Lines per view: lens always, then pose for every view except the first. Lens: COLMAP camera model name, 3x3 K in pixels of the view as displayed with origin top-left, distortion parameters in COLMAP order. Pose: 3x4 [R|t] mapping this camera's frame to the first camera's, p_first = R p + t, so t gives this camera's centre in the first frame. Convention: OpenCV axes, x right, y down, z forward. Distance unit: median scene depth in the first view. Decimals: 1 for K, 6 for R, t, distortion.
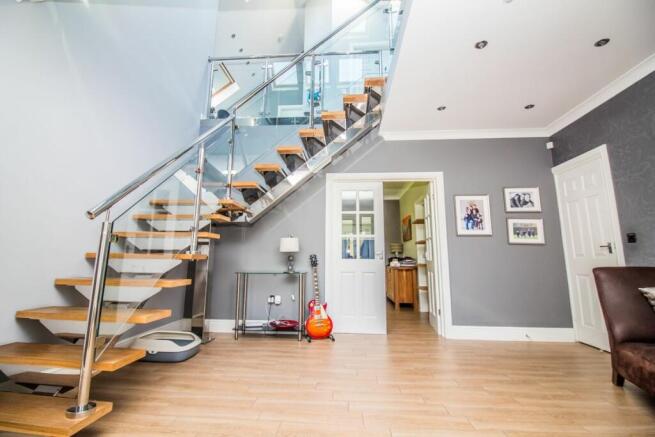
lens RADIAL K [[301.8, 0, 327.5], [0, 301.8, 212.7], [0, 0, 1]] dist [-0.010476, -0.005256]
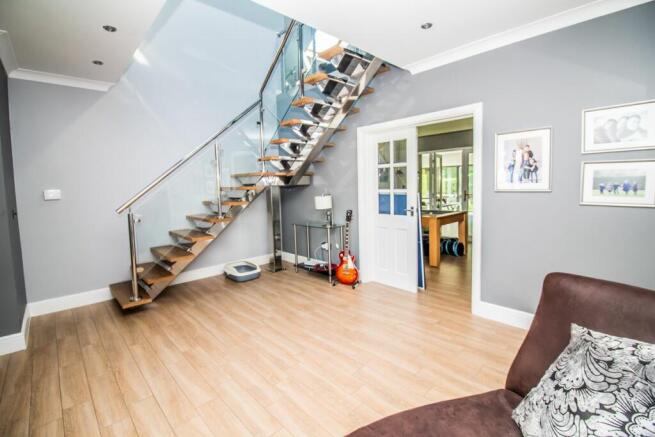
lens RADIAL K [[301.8, 0, 326.1], [0, 301.8, 216.4], [0, 0, 1]] dist [-0.010476, -0.005256]
pose [[0.733641, 0.044960, -0.678048, 0.637474], [0.136259, 0.967810, 0.211605, -0.078197], [0.665736, -0.247632, 0.703899, 0.193813]]
